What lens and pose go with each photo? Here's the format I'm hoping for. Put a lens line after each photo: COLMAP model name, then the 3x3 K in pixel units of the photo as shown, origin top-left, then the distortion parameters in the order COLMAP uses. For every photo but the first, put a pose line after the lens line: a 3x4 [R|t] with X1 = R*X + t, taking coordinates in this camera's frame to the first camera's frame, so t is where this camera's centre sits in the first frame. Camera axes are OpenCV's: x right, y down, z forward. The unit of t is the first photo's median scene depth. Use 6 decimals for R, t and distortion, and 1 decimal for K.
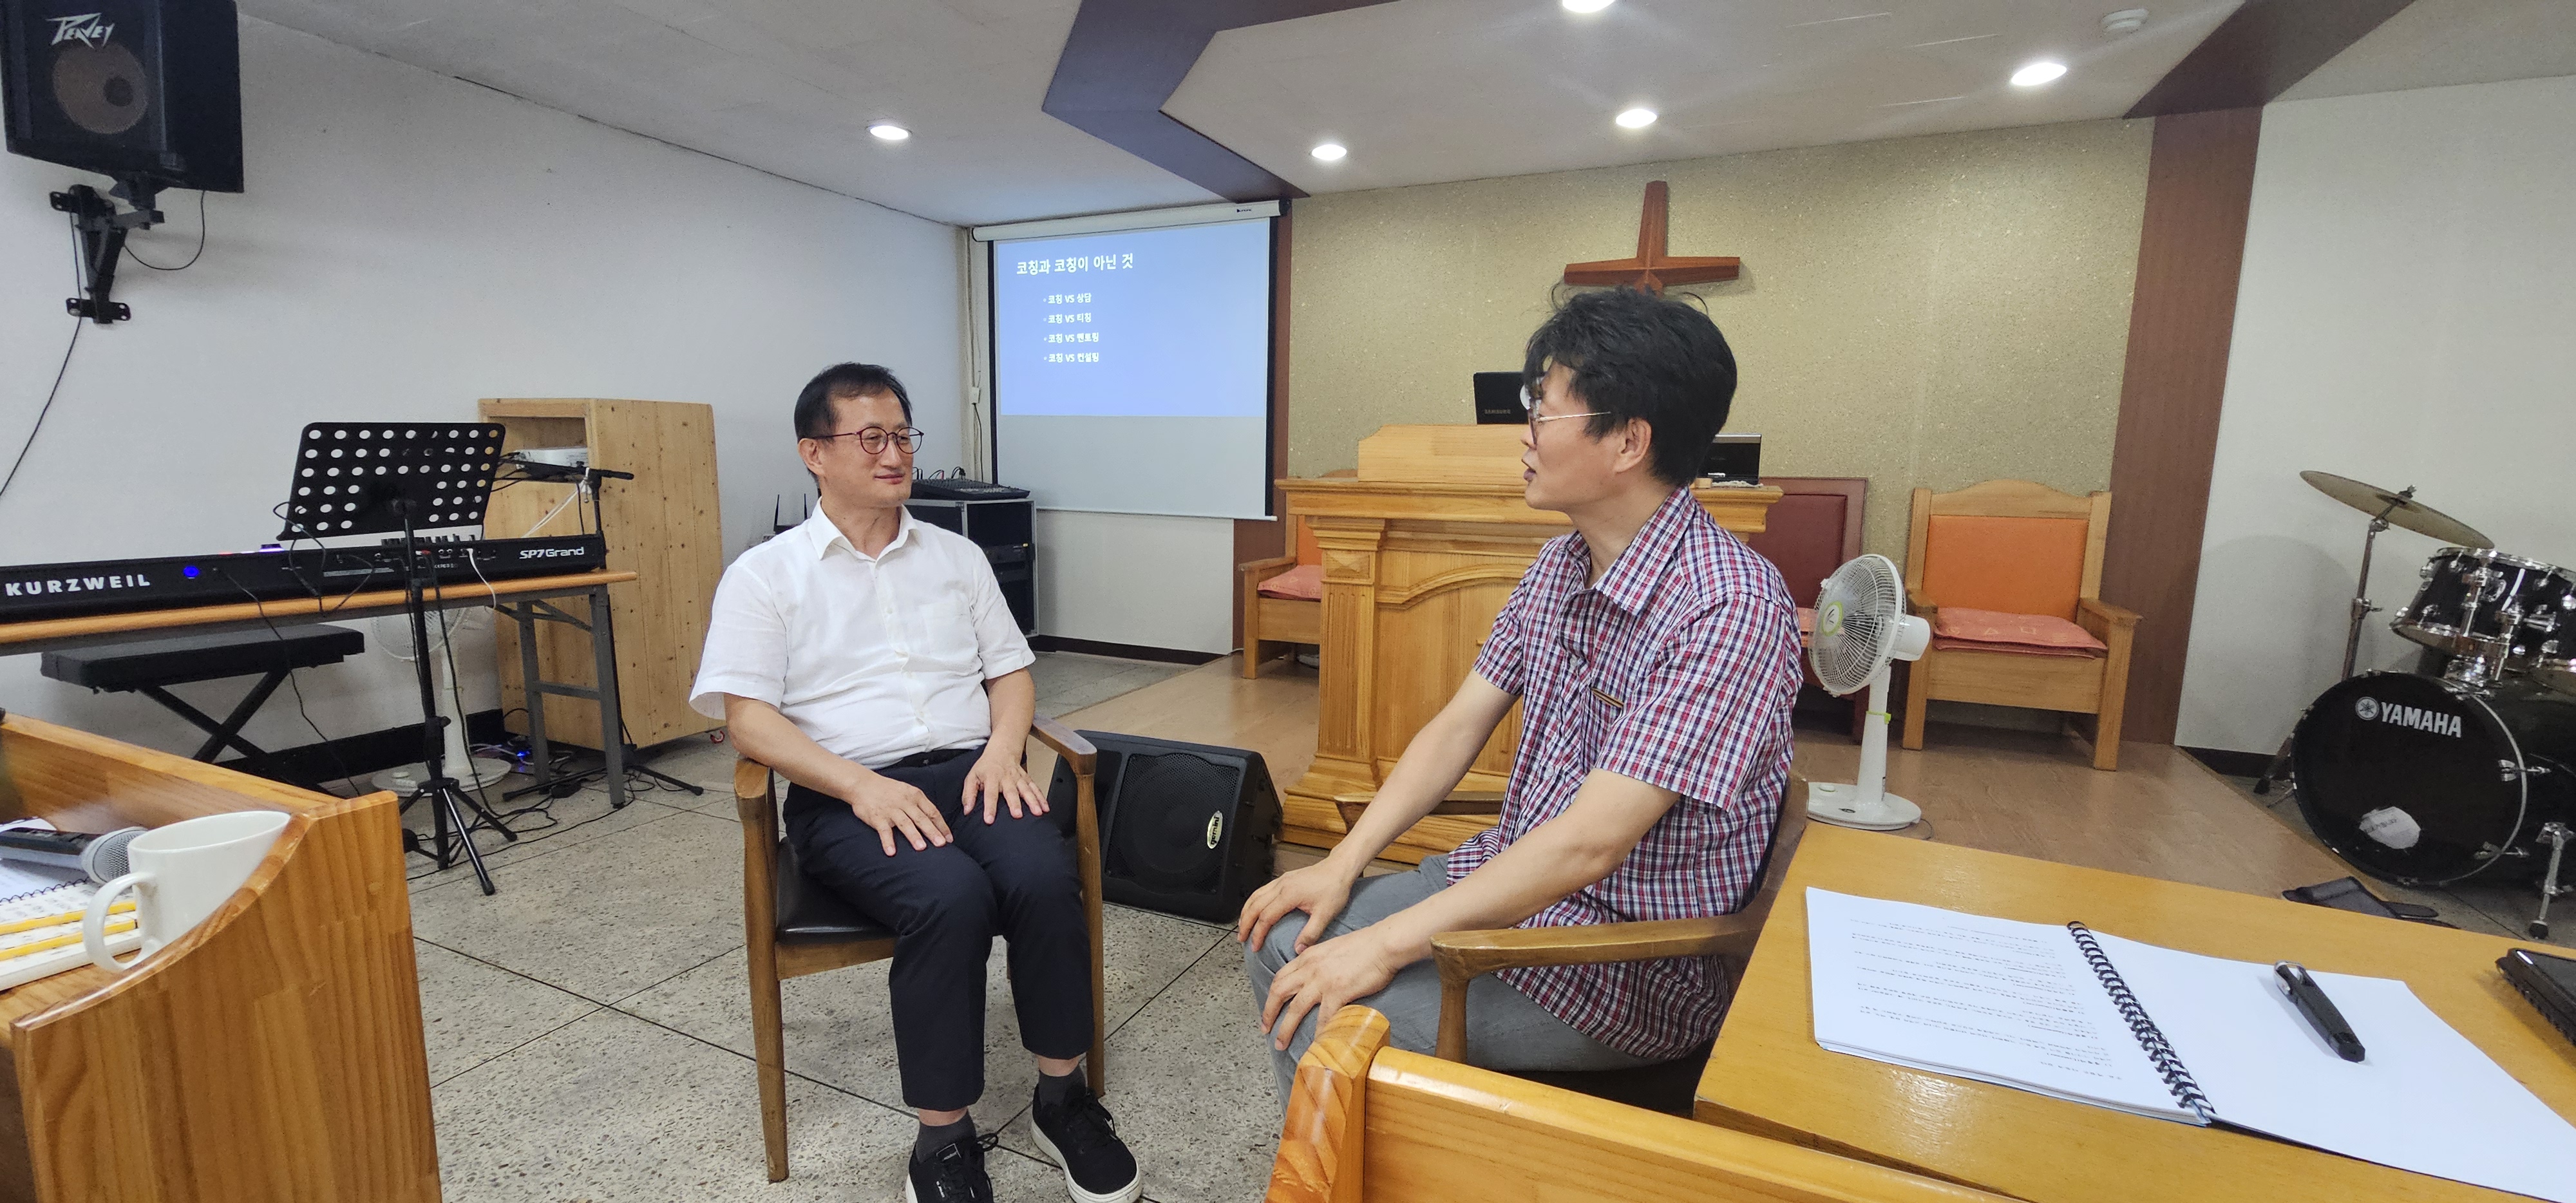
lens RADIAL K [[1063.4, 0, 1272.7], [0, 1063.4, 628.4], [0, 0, 1]] dist [0.003308, -0.000201]
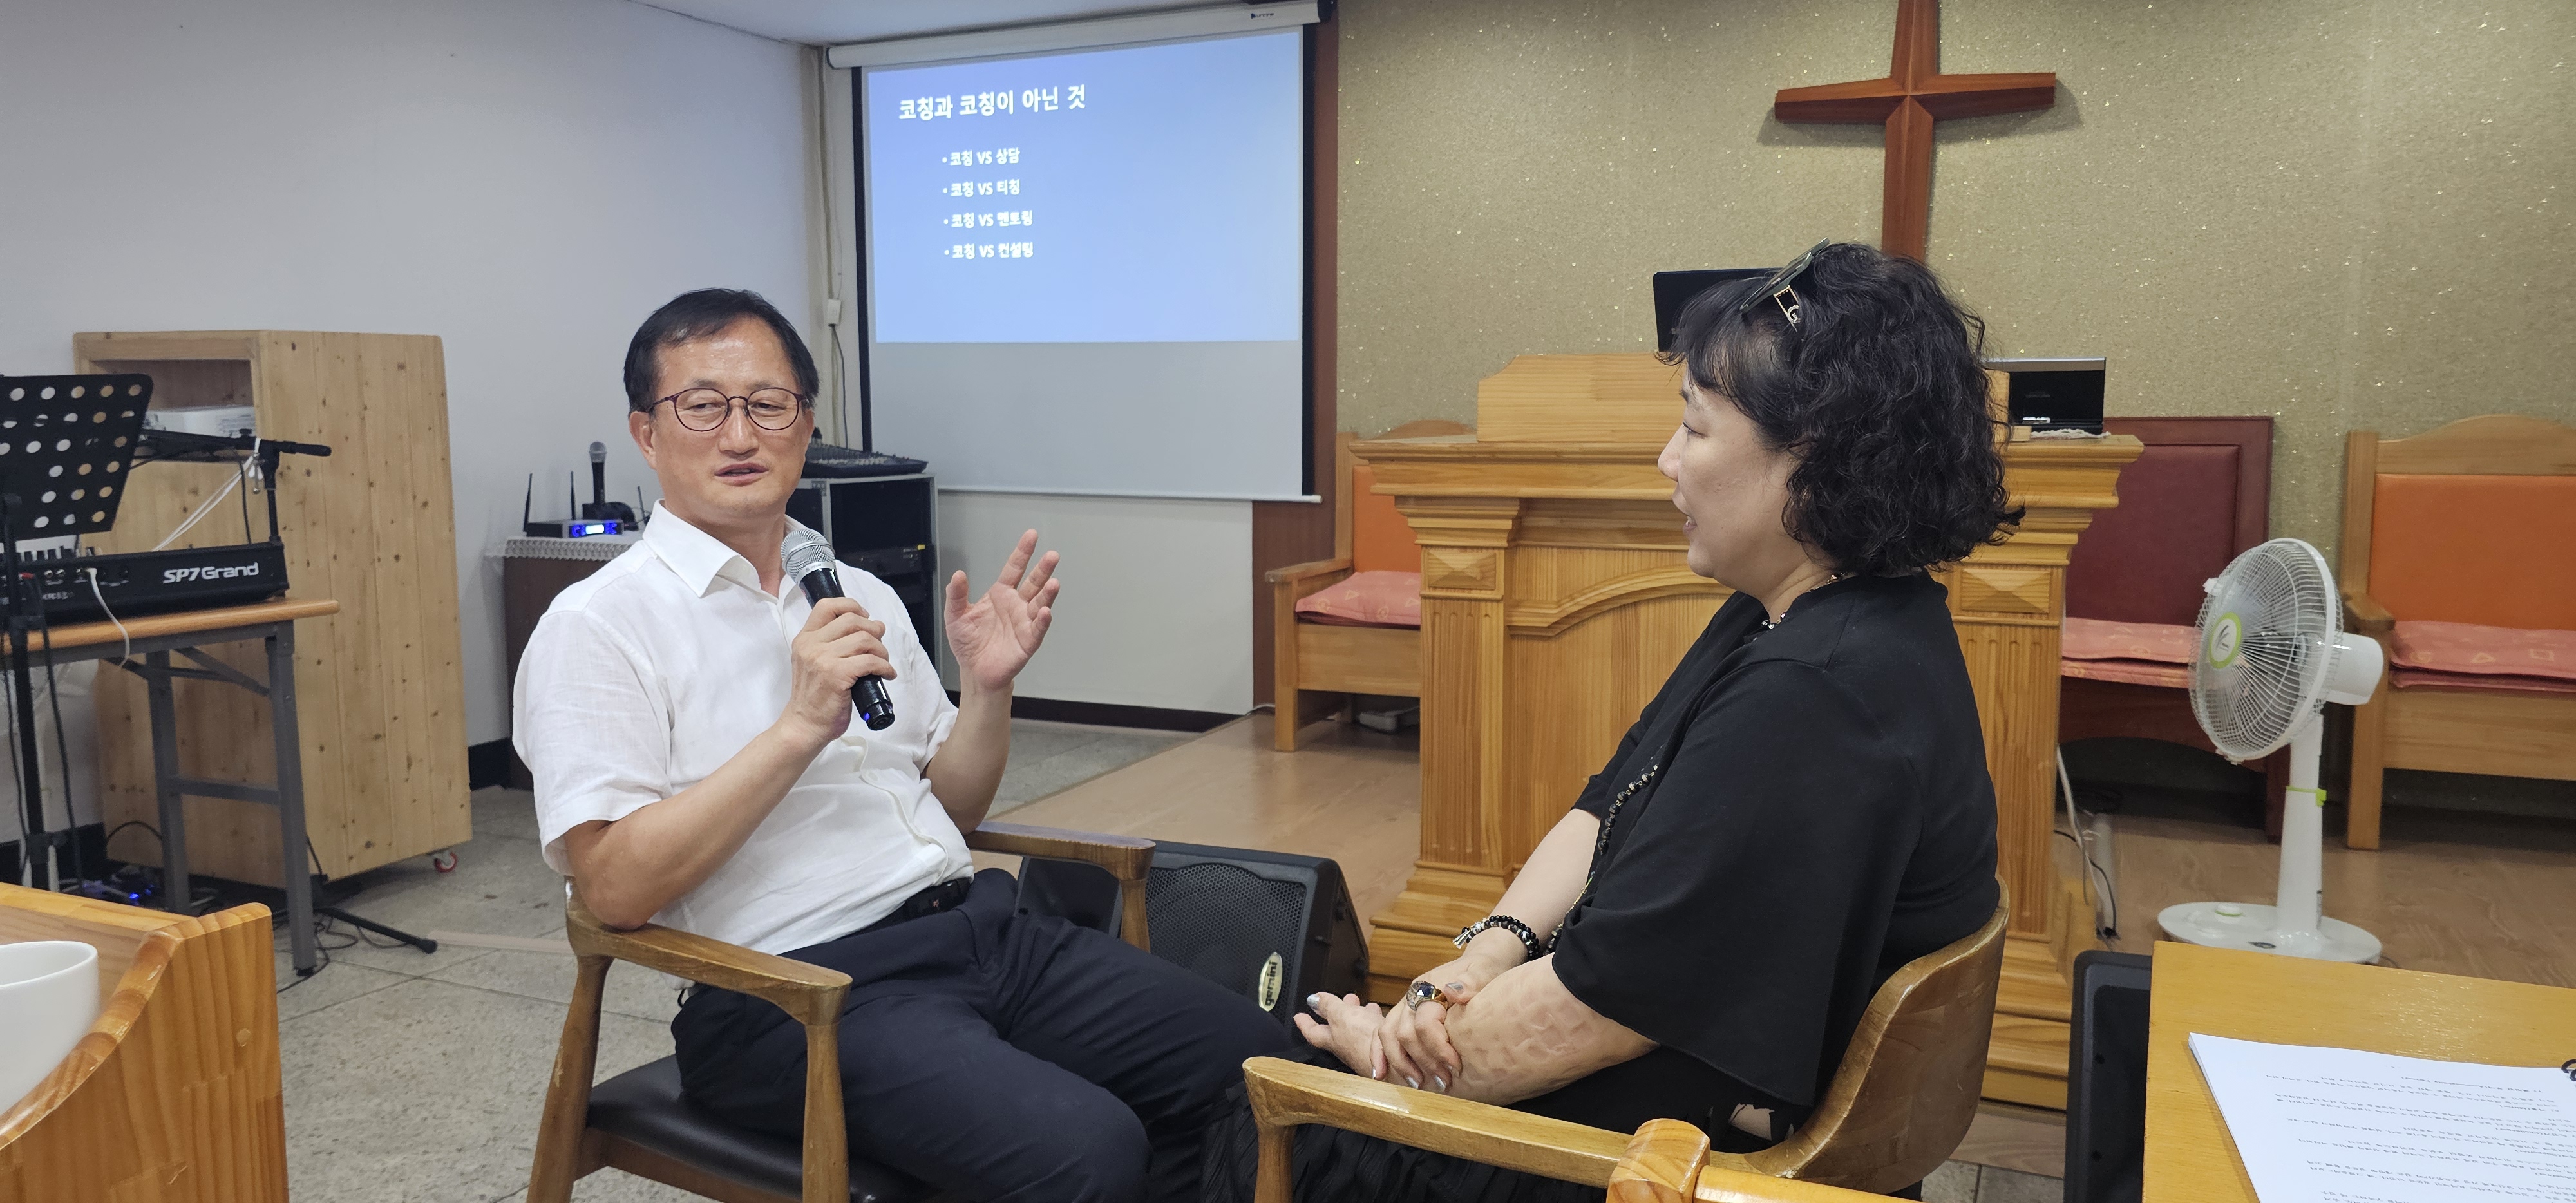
lens RADIAL K [[1751.7, 0, 1272.5], [0, 1751.7, 607.2], [0, 0, 1]] dist [0.079596, -0.077698]
pose [[0.999833, -0.017763, -0.004207, -0.038777], [0.017581, 0.999044, -0.040023, 0.003648], [0.004913, 0.039942, 0.999190, -0.066658]]
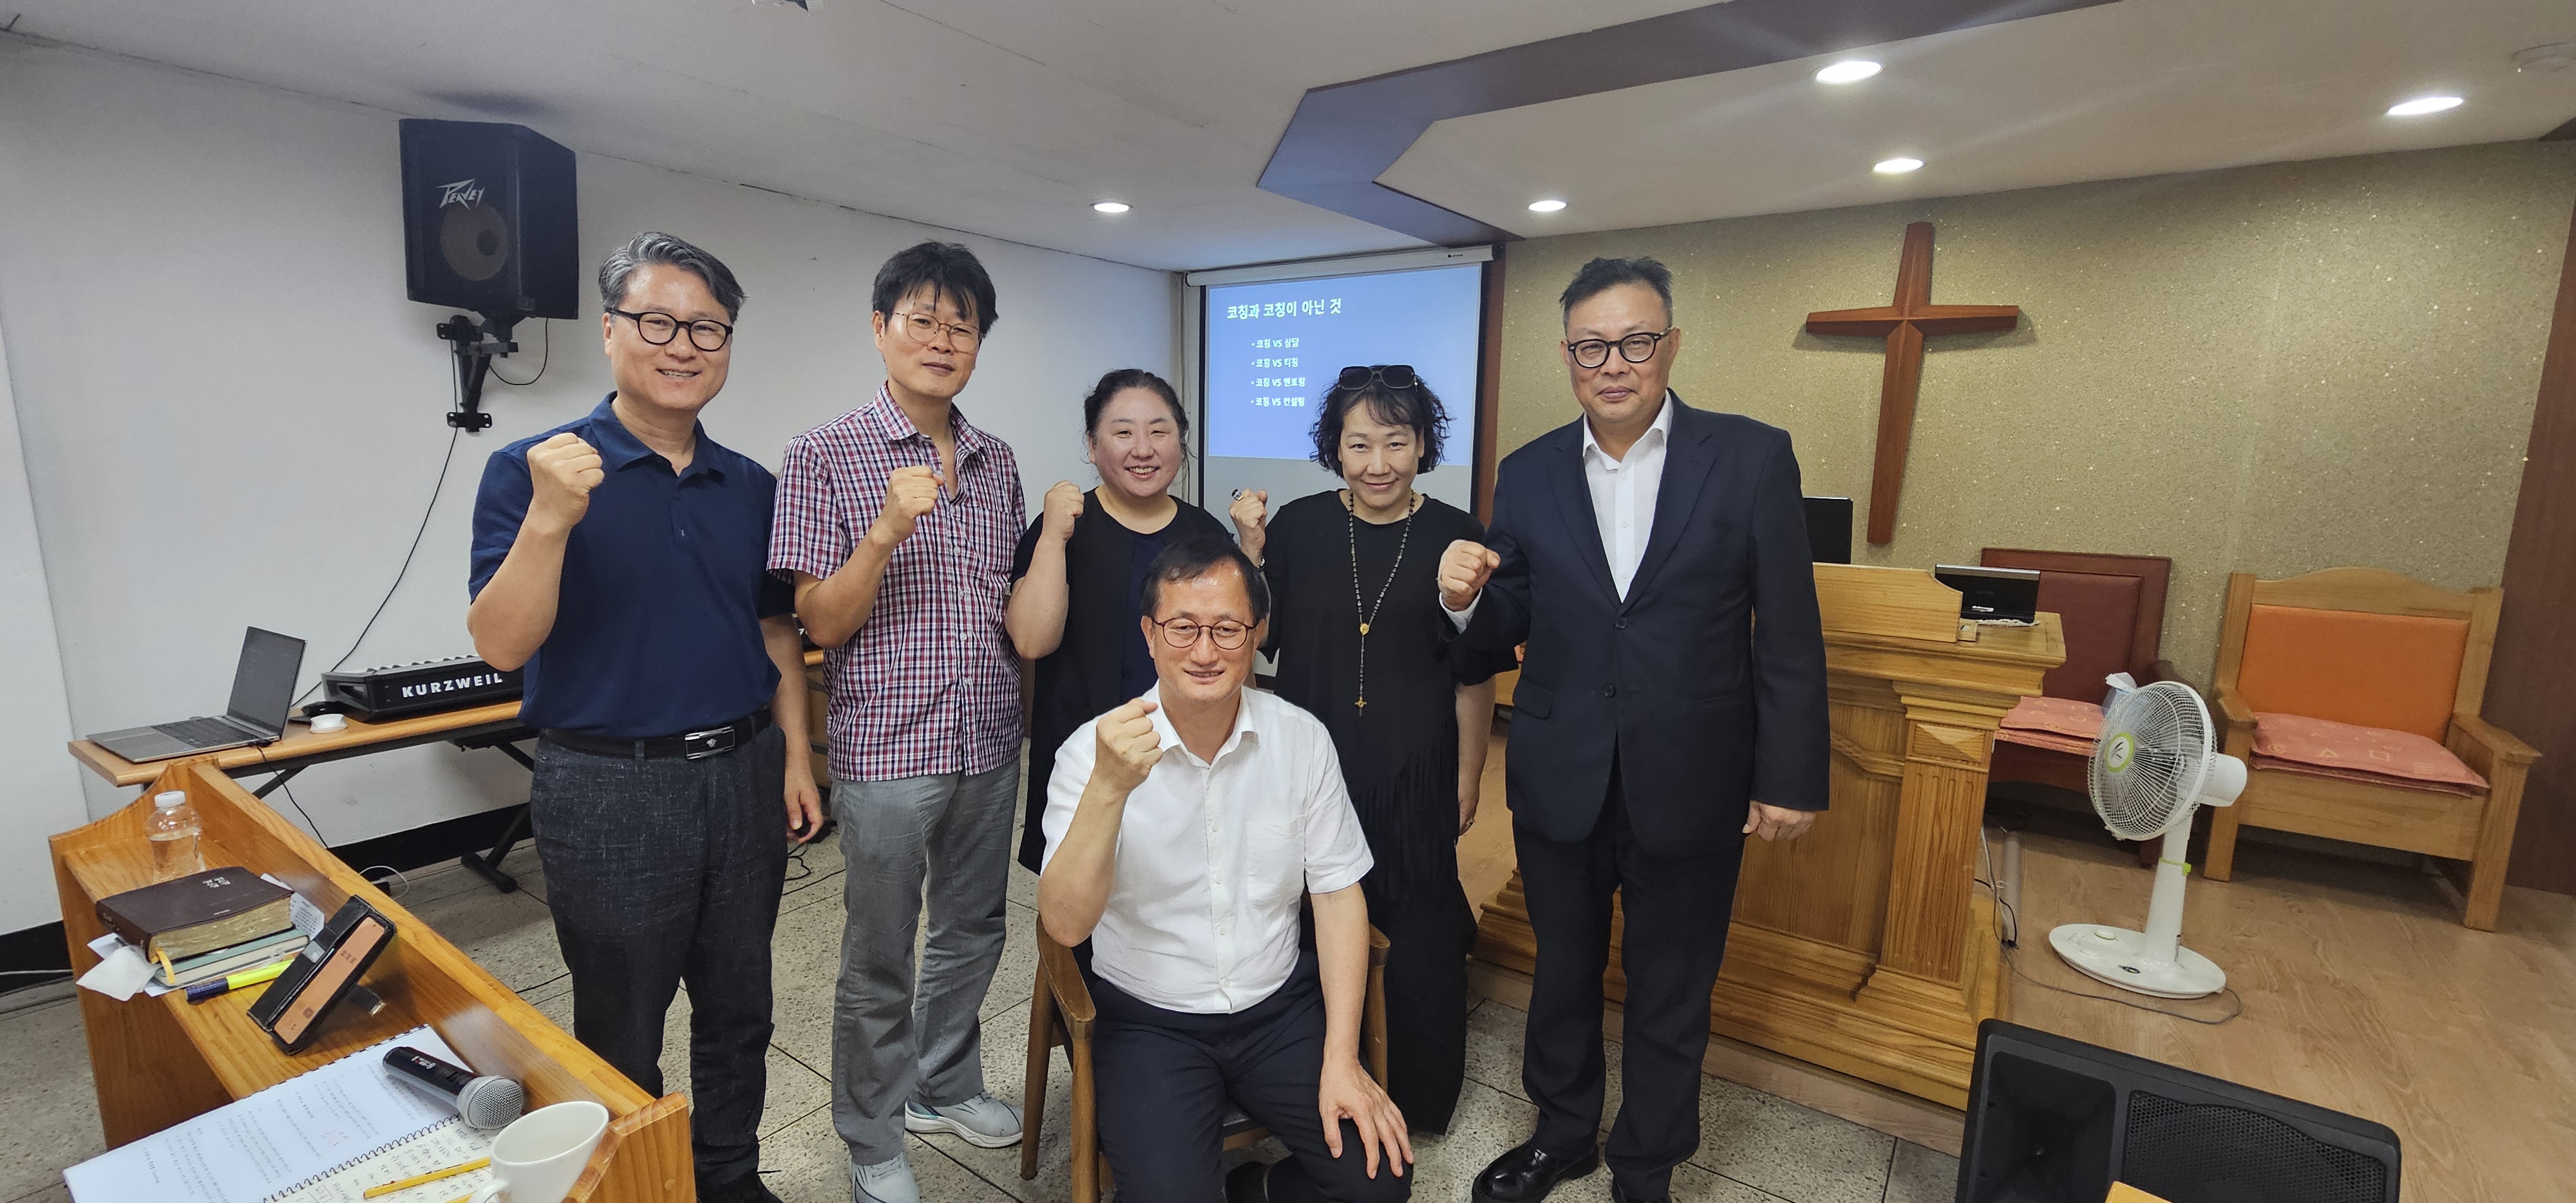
lens RADIAL K [[1063.4, 0, 1269.7], [0, 1063.4, 624.5], [0, 0, 1]] dist [0.003308, -0.000201]
pose [[0.982350, 0.030400, -0.184564, -0.006748], [-0.027560, 0.999459, 0.017937, -0.116180], [0.185009, -0.012534, 0.982657, 0.003396]]
